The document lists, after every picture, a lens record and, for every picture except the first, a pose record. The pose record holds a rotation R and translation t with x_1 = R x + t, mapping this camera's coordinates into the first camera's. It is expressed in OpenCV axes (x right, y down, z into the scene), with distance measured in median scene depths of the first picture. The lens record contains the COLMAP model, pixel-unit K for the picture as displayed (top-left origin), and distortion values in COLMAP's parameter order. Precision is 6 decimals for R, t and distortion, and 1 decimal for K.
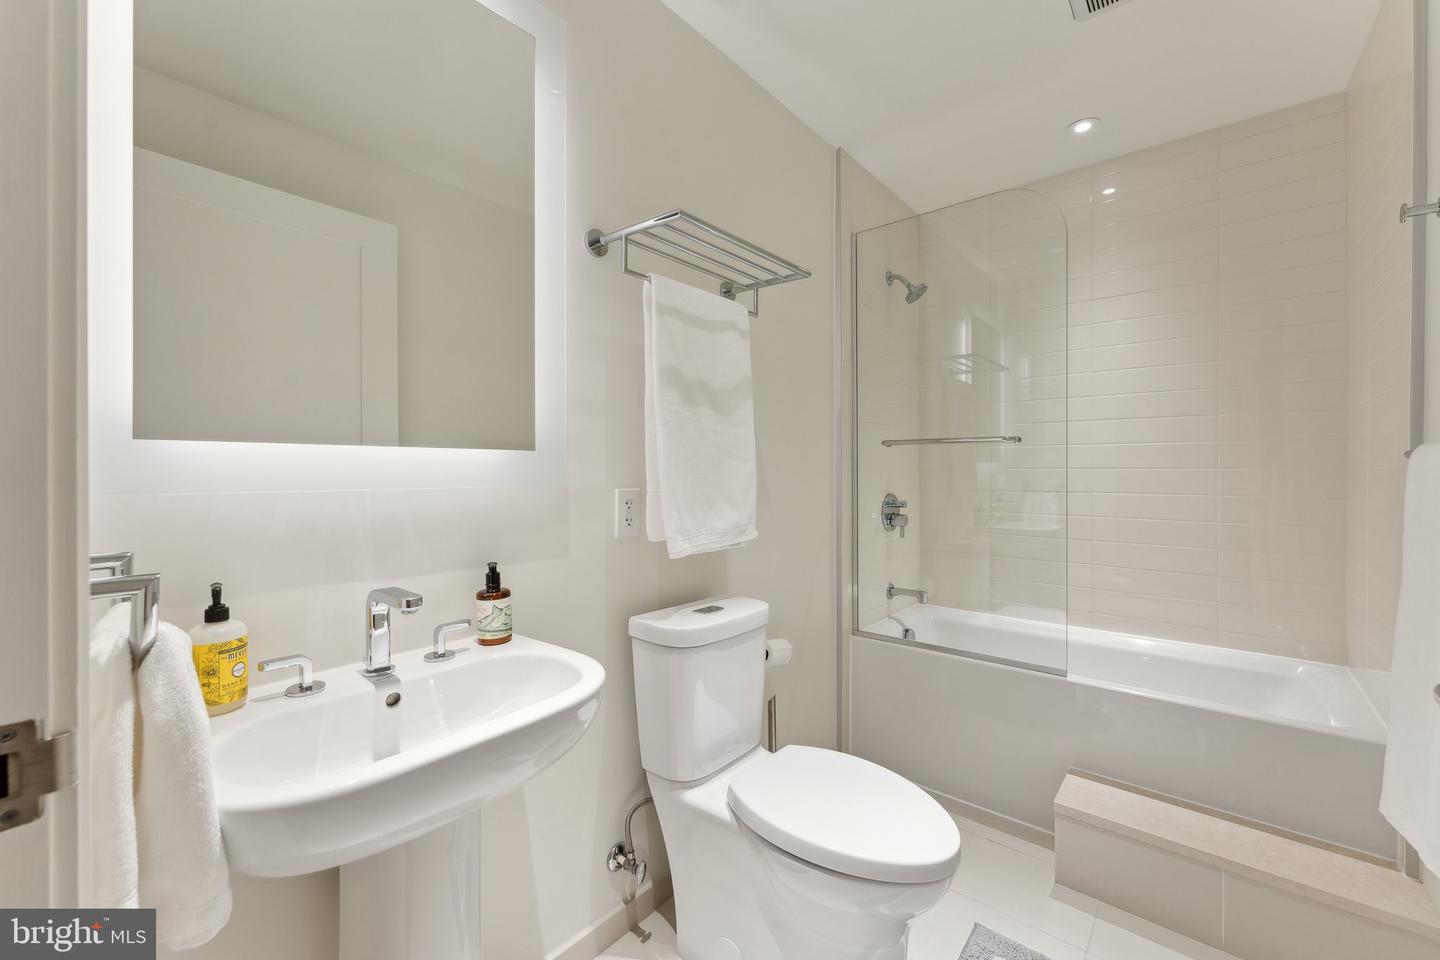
lens RADIAL K [[583.1, 0, 716.3], [0, 583.1, 475.6], [0, 0, 1]] dist [0.000292, 0.000238]
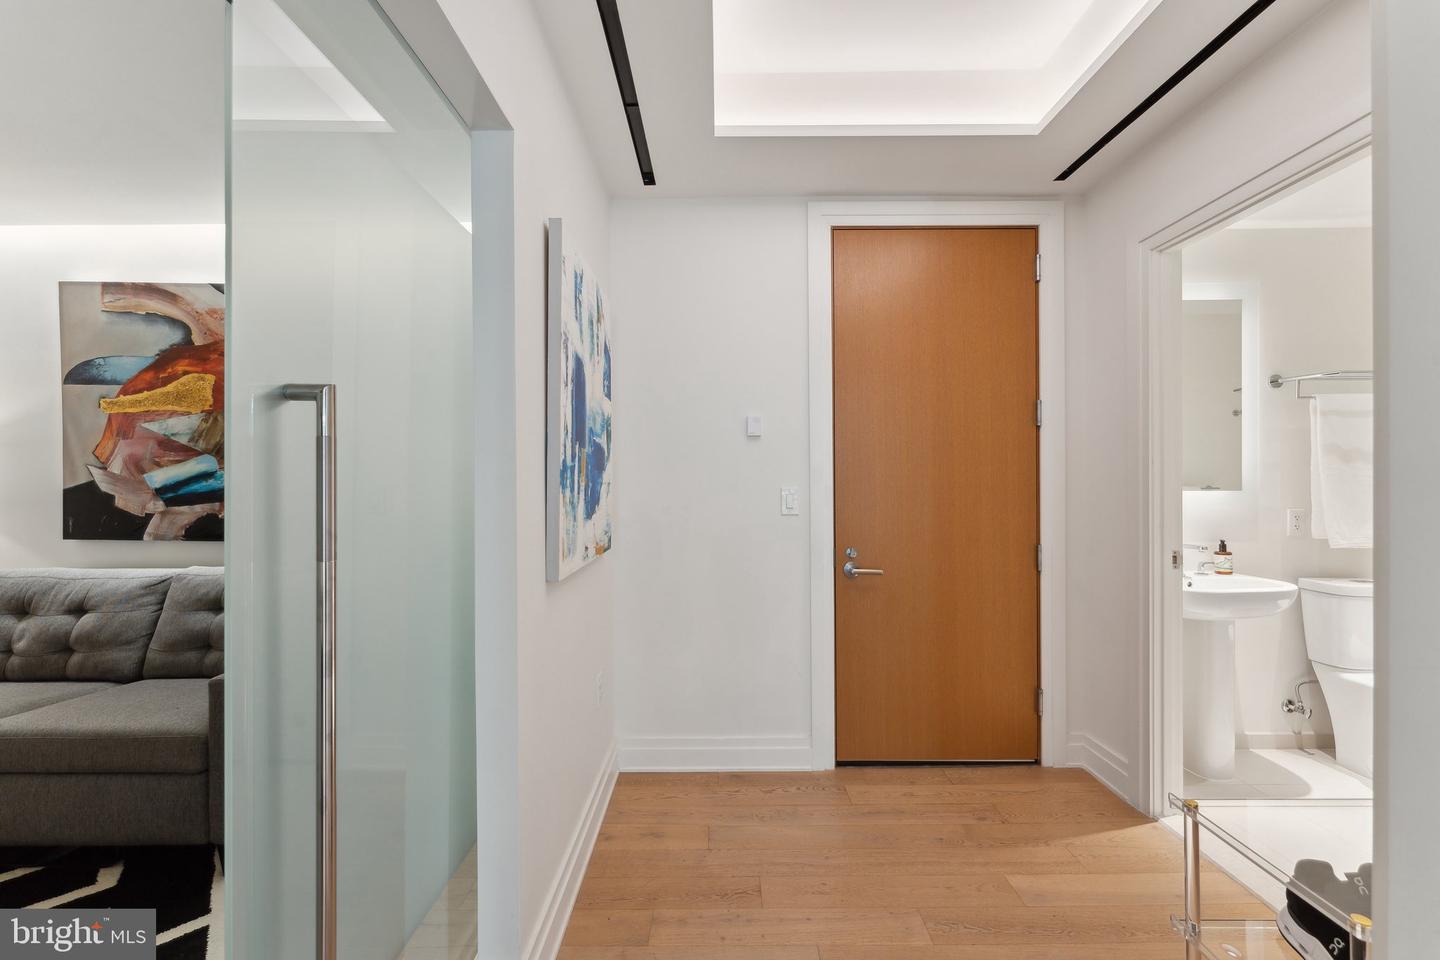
lens RADIAL K [[583.1, 0, 718.9], [0, 583.1, 476.9], [0, 0, 1]] dist [0.000292, 0.000238]
pose [[0.654279, 0.001785, -0.756251, 0.049849], [-0.002436, 0.999997, 0.000253, -0.078985], [0.756250, 0.001677, 0.654281, -1.669888]]
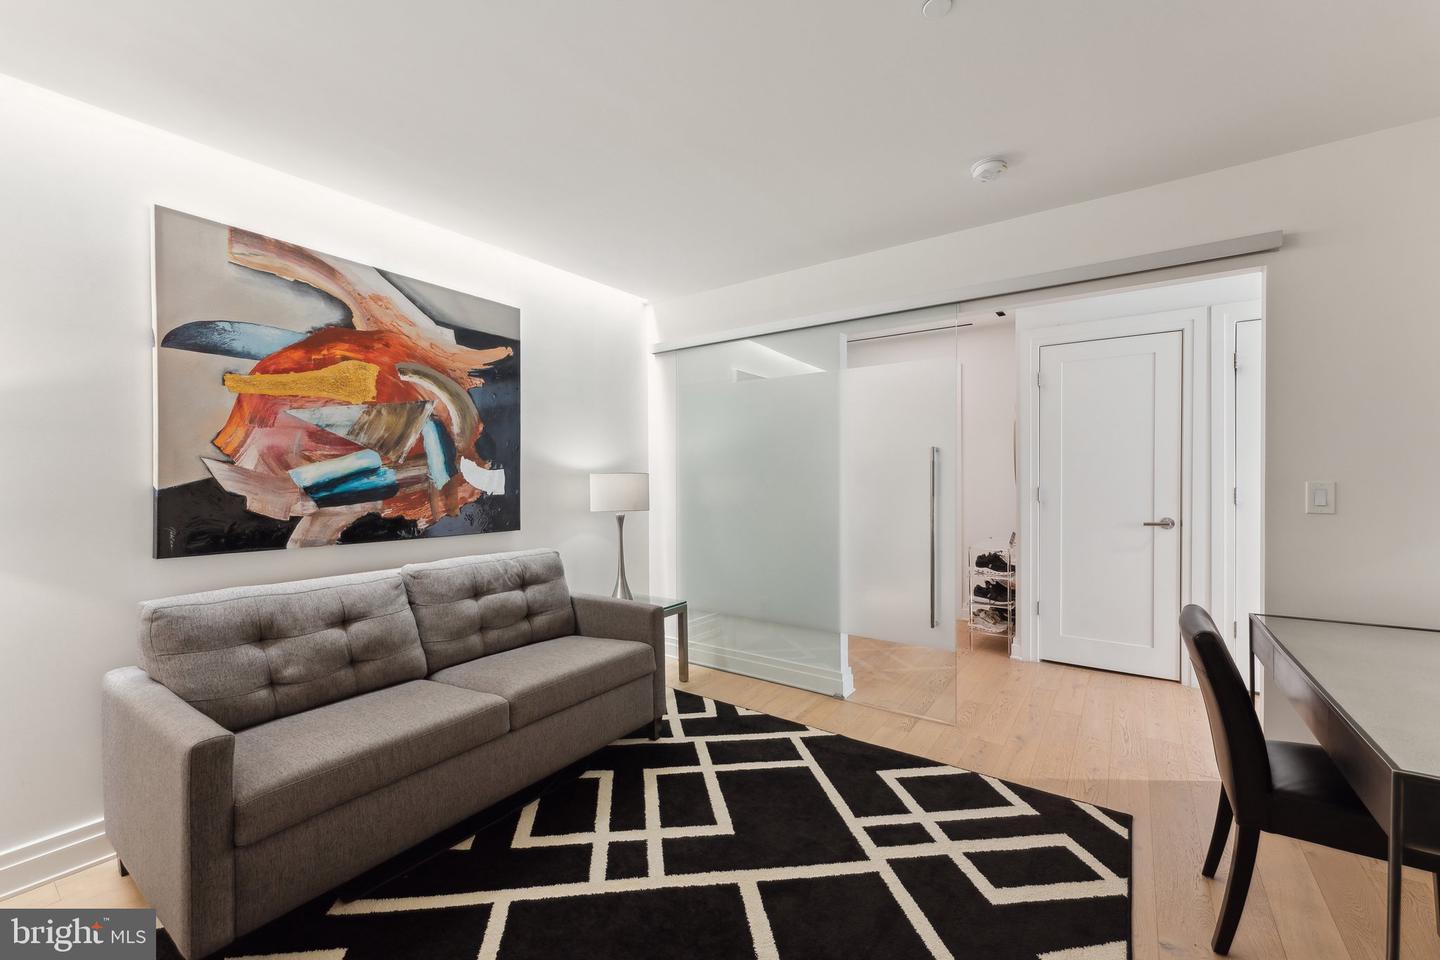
lens RADIAL K [[583.1, 0, 725.7], [0, 583.1, 479.4], [0, 0, 1]] dist [0.000292, 0.000238]
pose [[0.994952, -0.008169, 0.100018, -1.577984], [0.008330, 0.999965, -0.001192, -0.045601], [-0.100004, 0.002019, 0.994985, -3.551214]]
